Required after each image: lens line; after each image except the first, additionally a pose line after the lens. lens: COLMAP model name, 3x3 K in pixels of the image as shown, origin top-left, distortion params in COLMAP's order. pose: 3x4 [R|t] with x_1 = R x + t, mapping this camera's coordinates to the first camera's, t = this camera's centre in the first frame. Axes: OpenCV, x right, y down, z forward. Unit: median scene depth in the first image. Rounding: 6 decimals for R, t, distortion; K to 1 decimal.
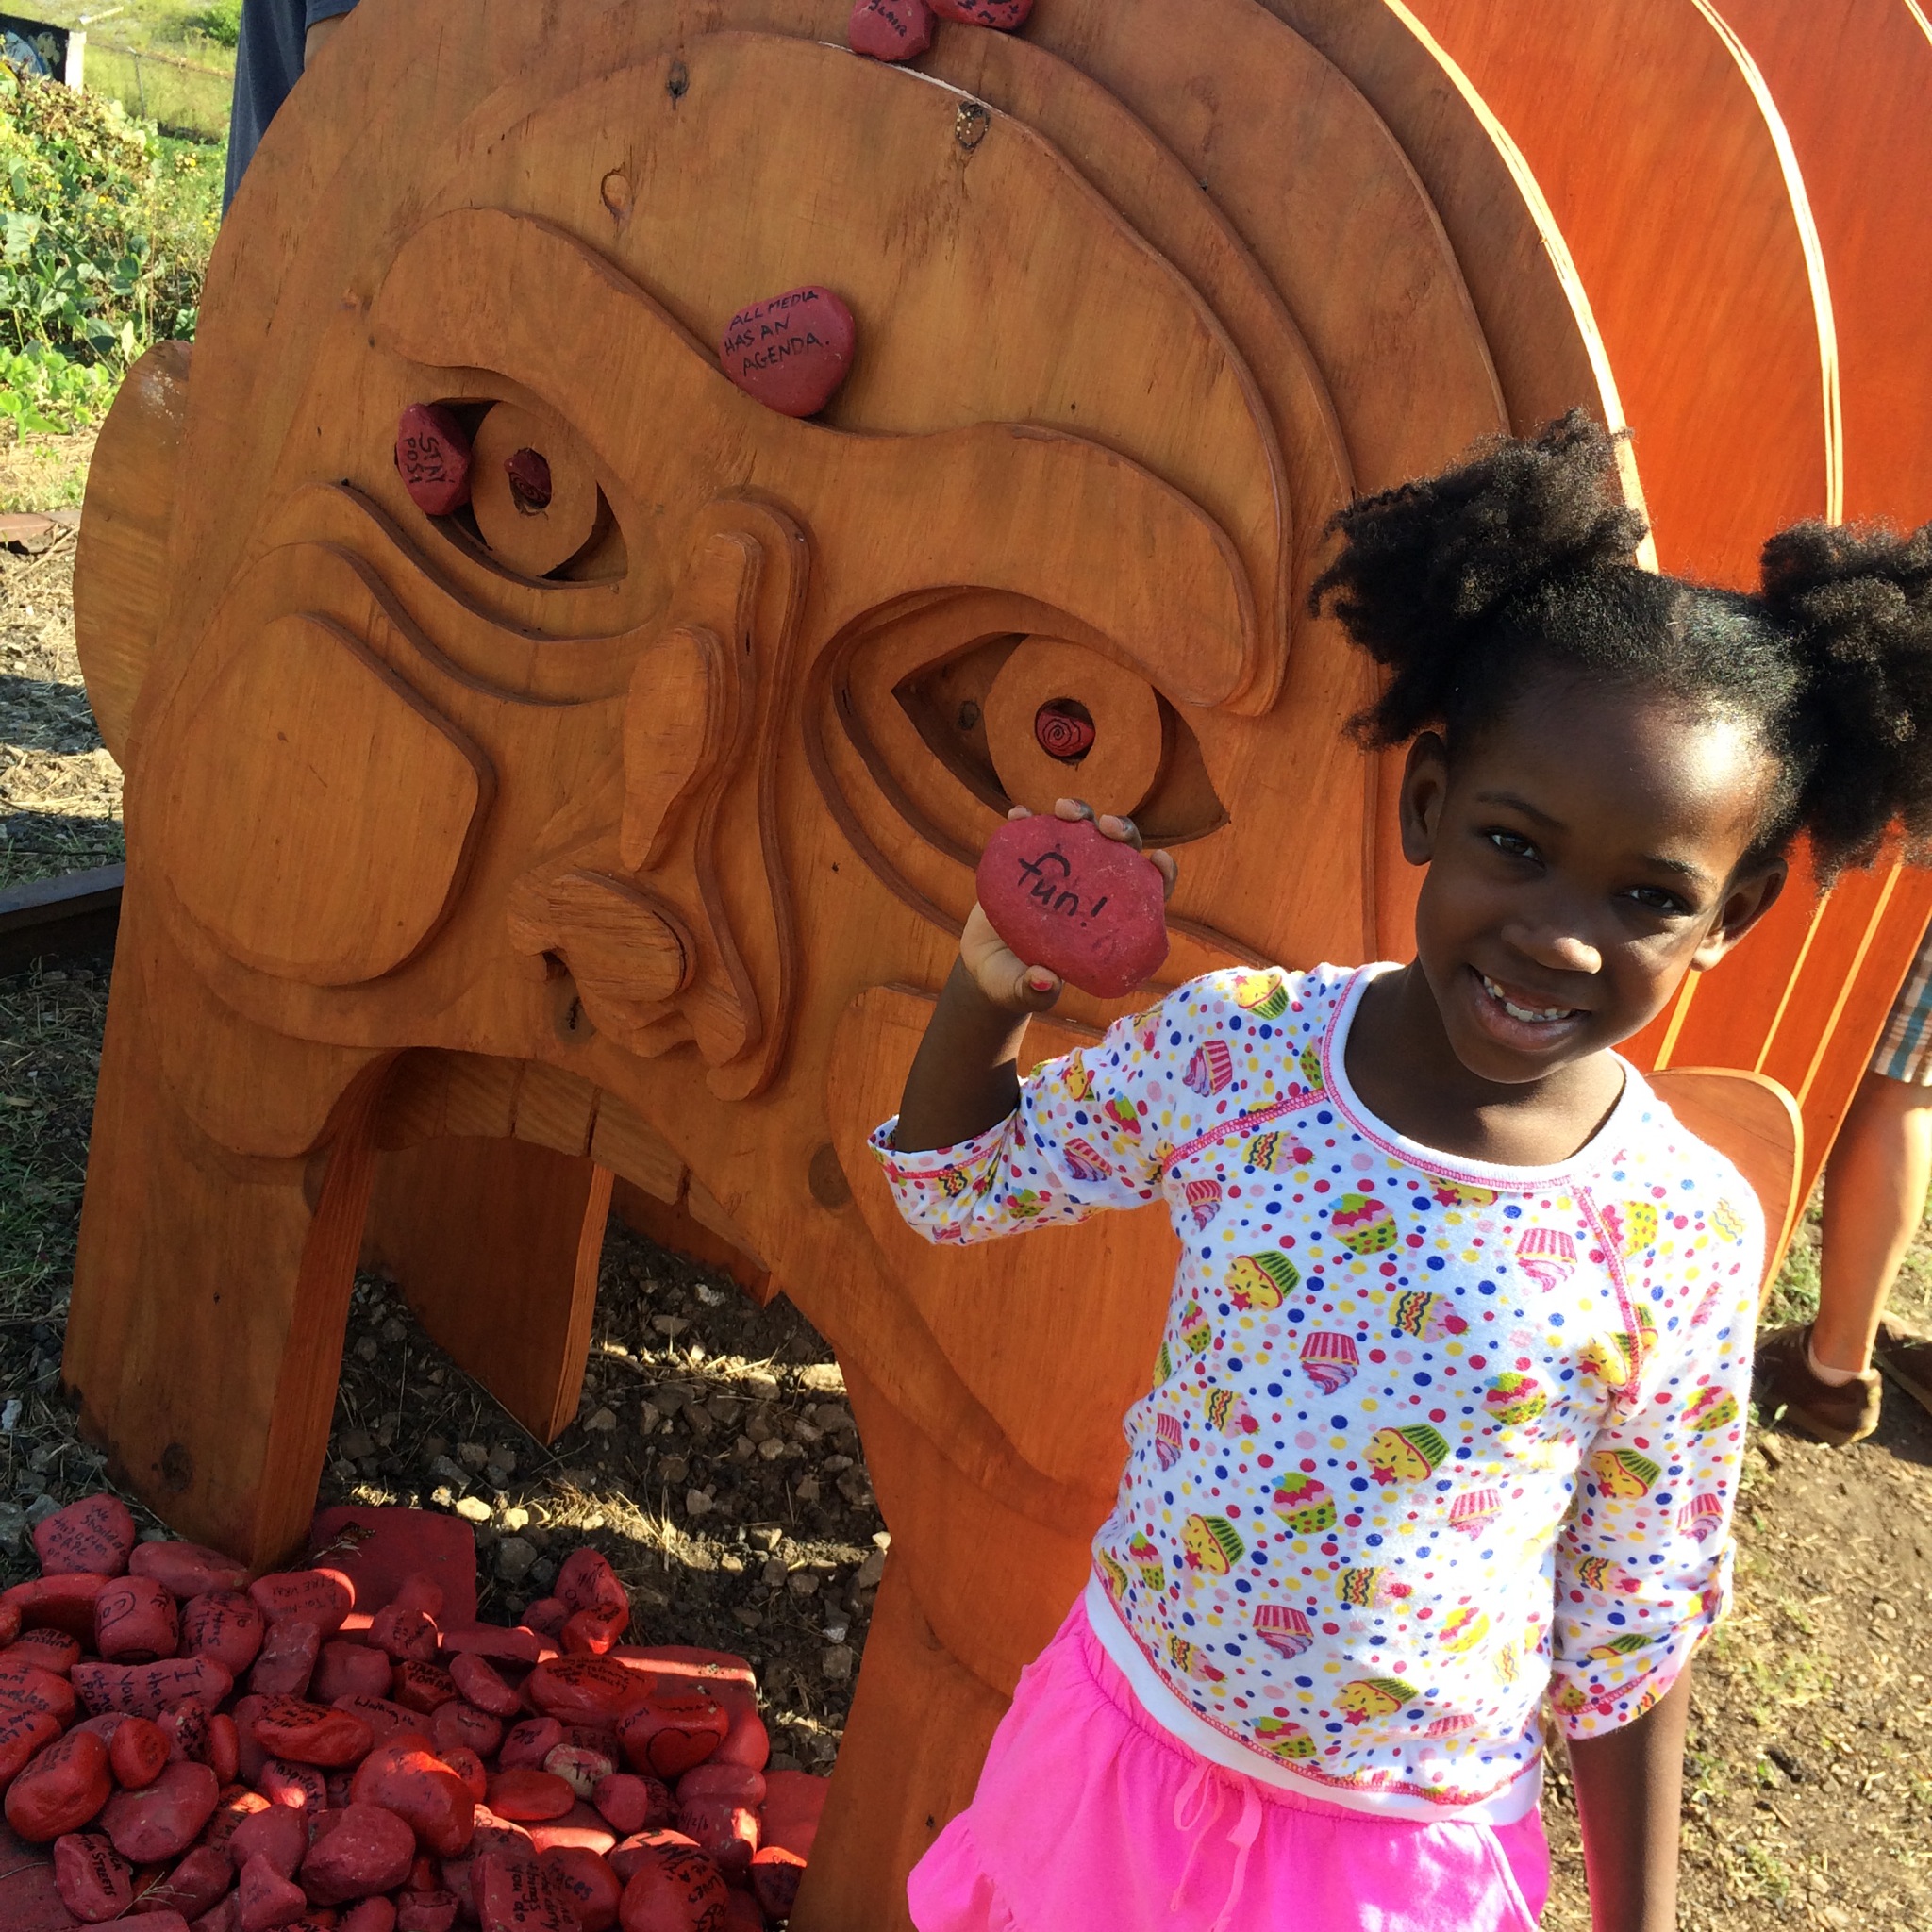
lens RADIAL K [[2239.3, 0, 965.0], [0, 2239.3, 969.1], [0, 0, 1]] dist [0.066616, 0.000000]
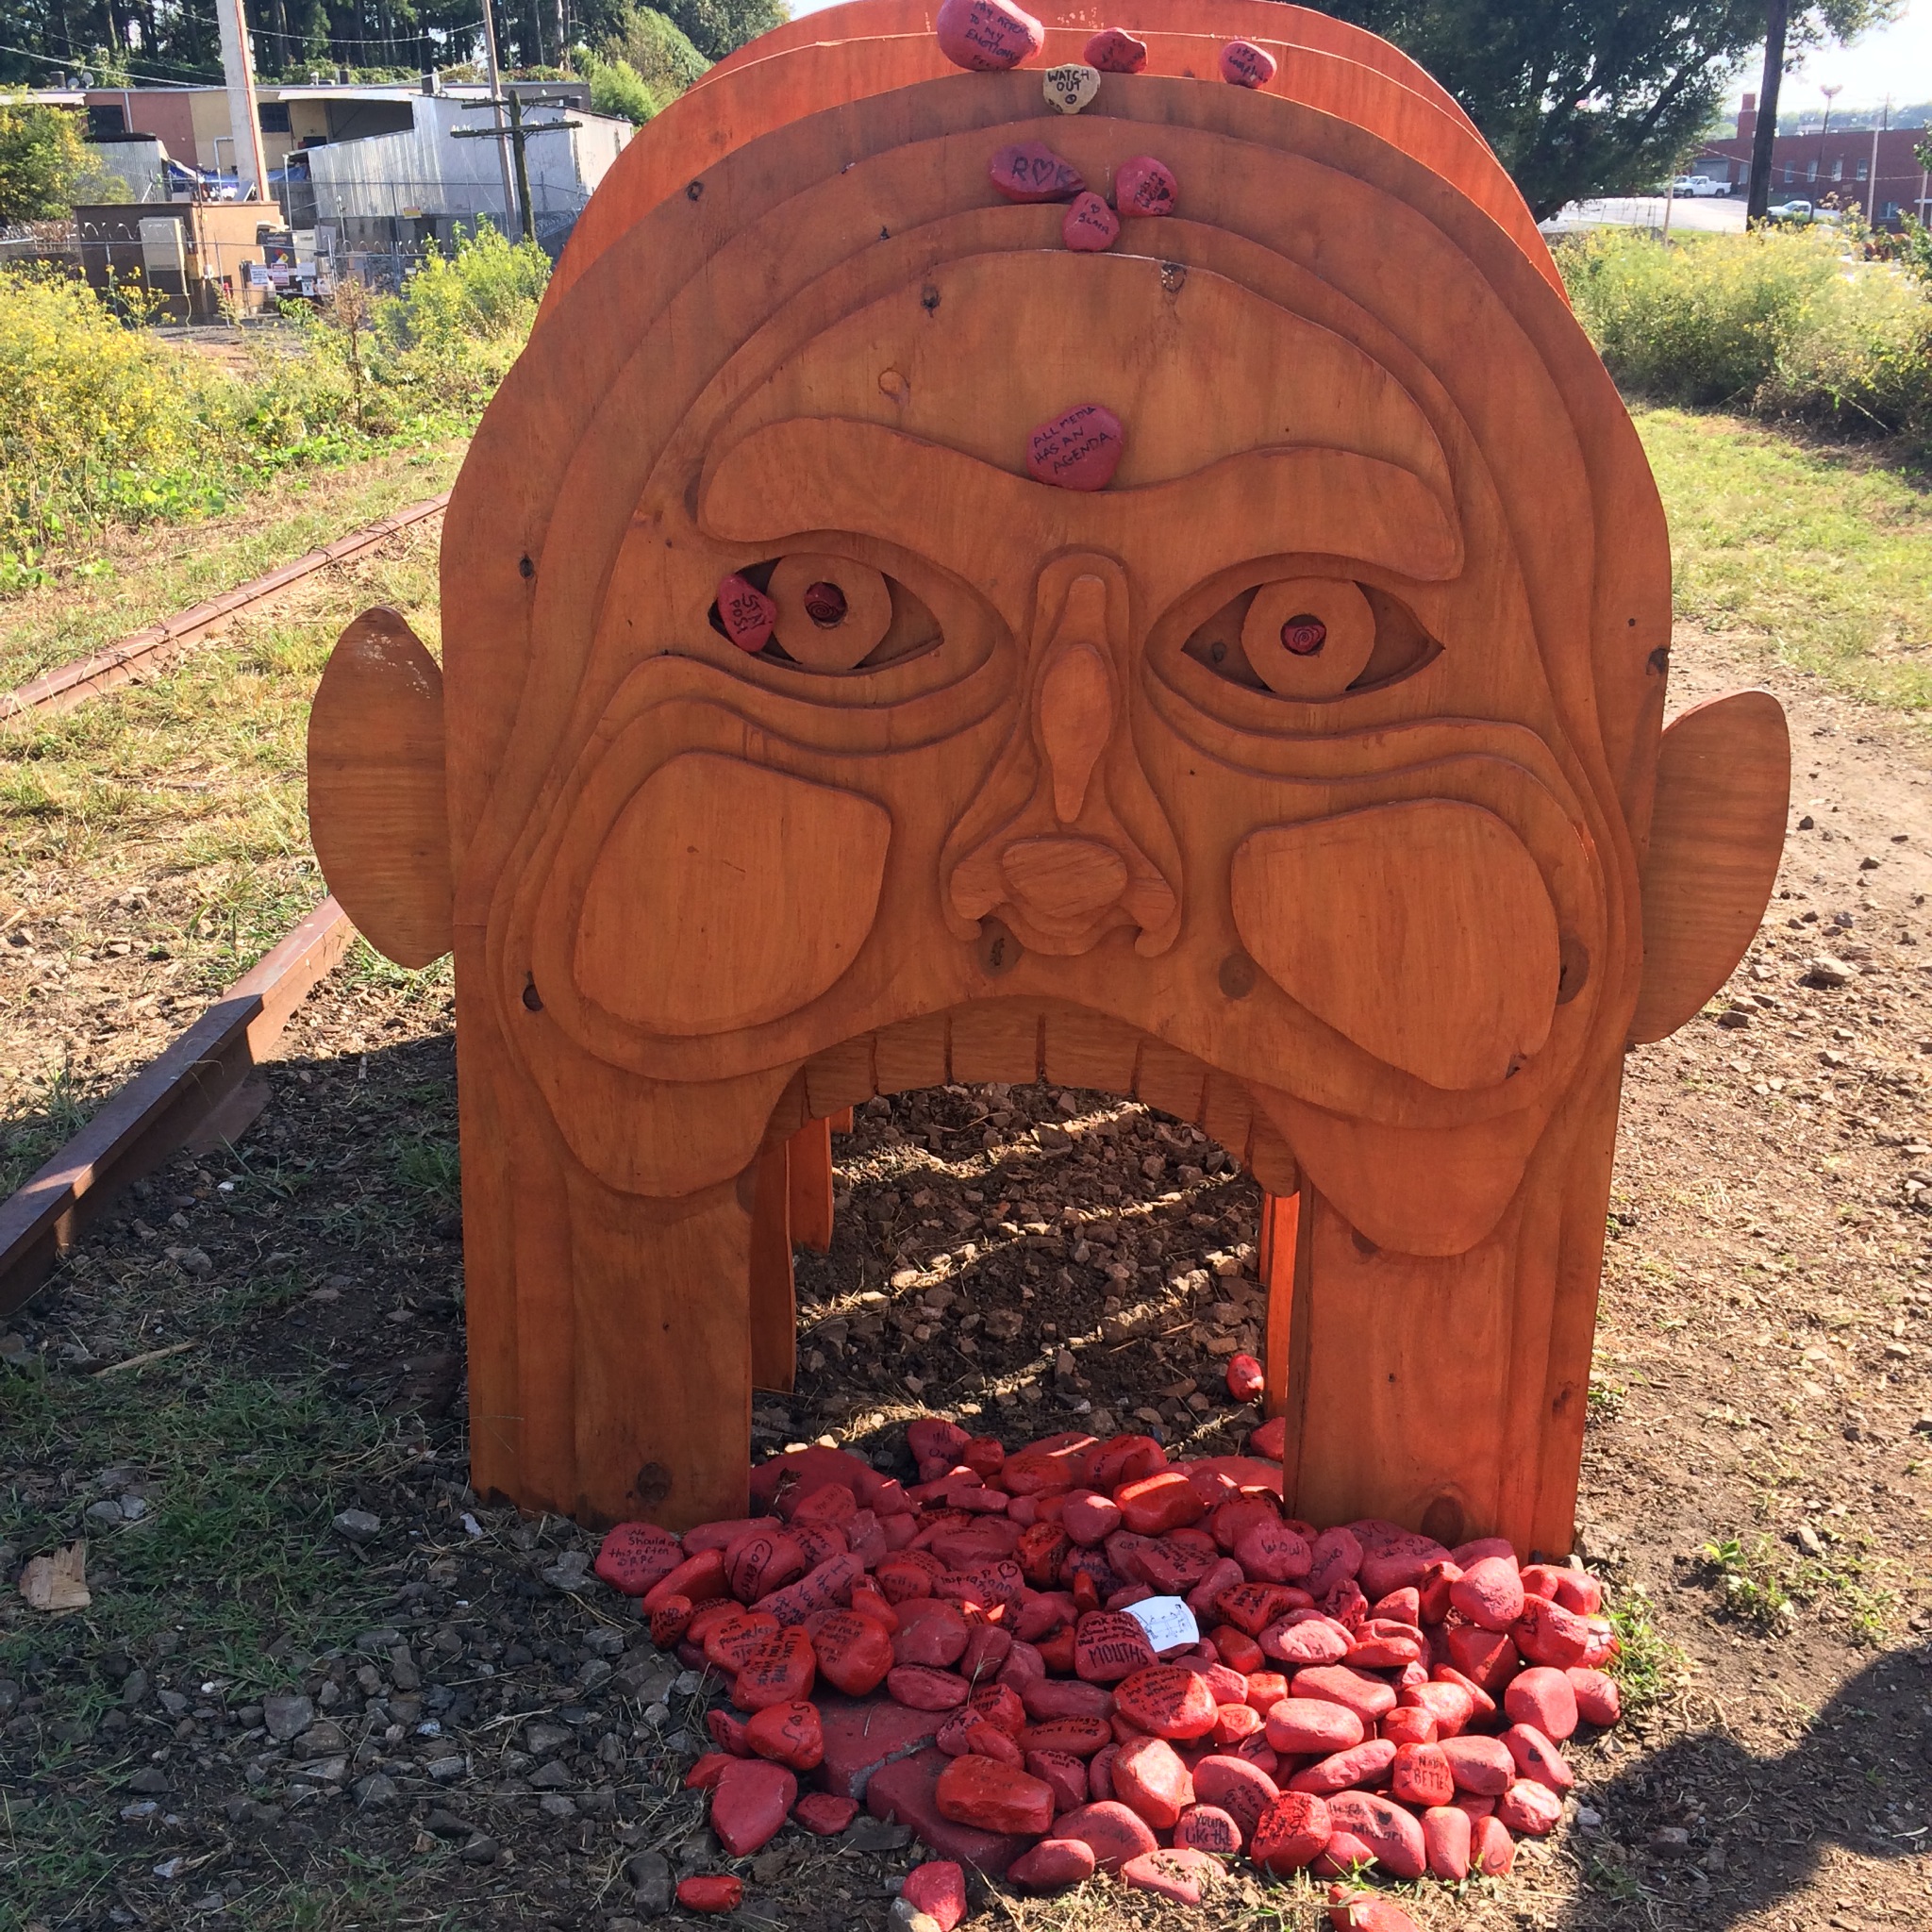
lens RADIAL K [[2239.3, 0, 966.6], [0, 2239.3, 963.5], [0, 0, 1]] dist [0.066616, 0.000000]
pose [[0.834787, -0.350905, 0.424259, -0.872534], [0.363183, 0.930112, 0.054685, -0.064205], [-0.413798, 0.108433, 0.903888, -0.275313]]
